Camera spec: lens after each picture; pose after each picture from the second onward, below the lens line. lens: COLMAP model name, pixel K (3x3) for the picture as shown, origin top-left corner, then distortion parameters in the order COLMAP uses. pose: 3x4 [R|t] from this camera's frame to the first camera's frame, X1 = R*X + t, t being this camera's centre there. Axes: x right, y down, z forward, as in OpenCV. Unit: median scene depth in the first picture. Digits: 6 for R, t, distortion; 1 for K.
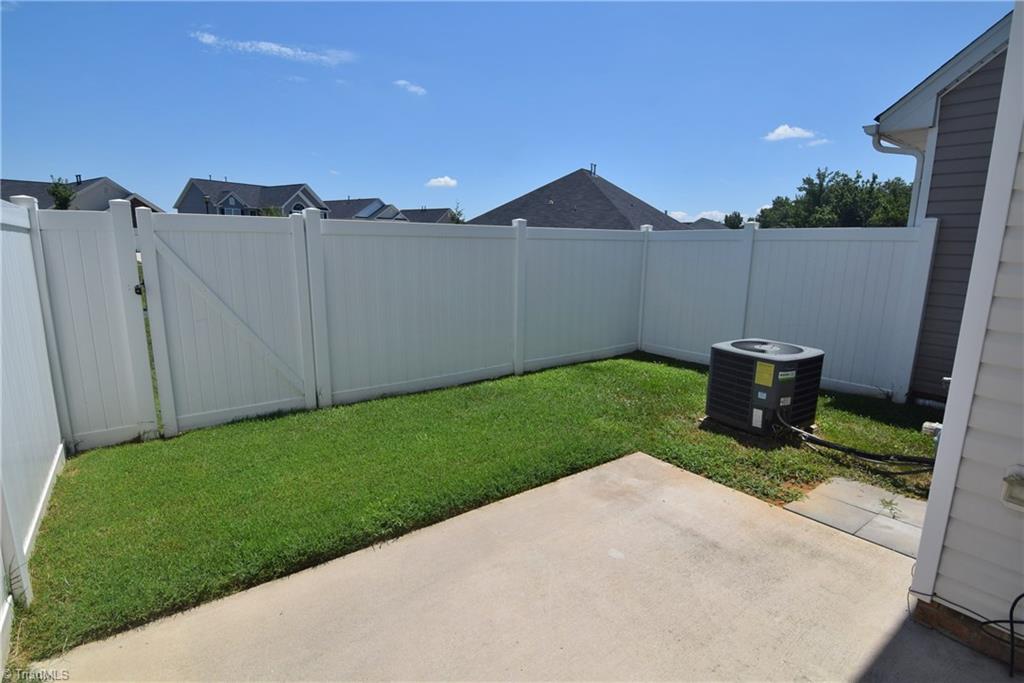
lens RADIAL K [[498.4, 0, 506.5], [0, 498.4, 342.0], [0, 0, 1]] dist [-0.019221, -0.003963]
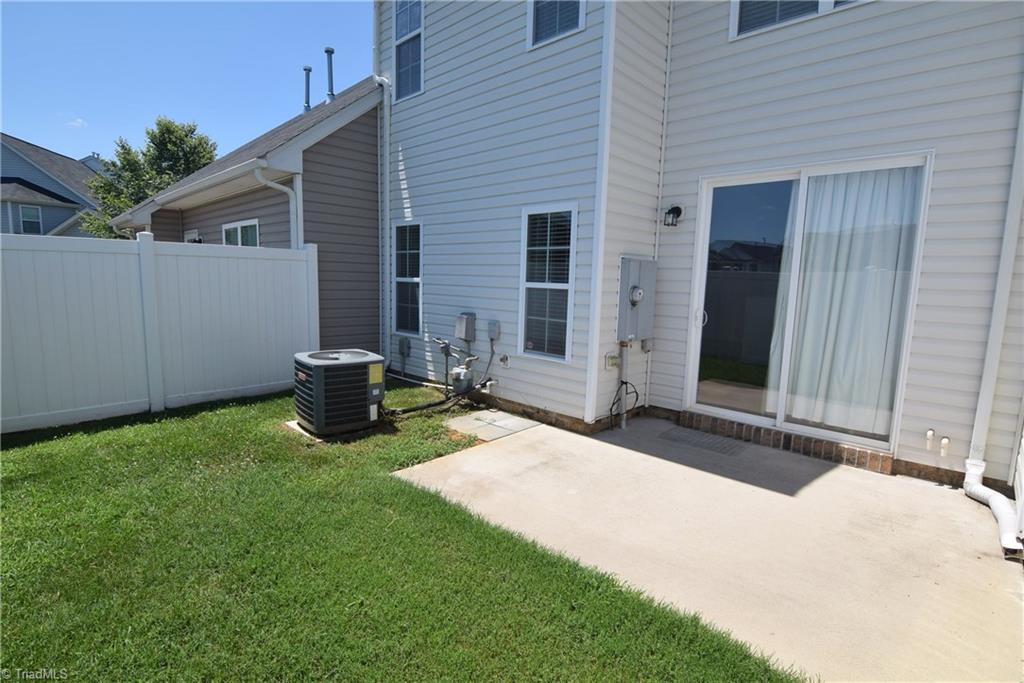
lens RADIAL K [[498.4, 0, 507.2], [0, 498.4, 346.1], [0, 0, 1]] dist [-0.019221, -0.003963]
pose [[-0.172613, -0.144962, 0.974264, -0.672245], [0.160006, 0.971847, 0.172951, -0.151657], [-0.971907, 0.185742, -0.144558, 0.843946]]
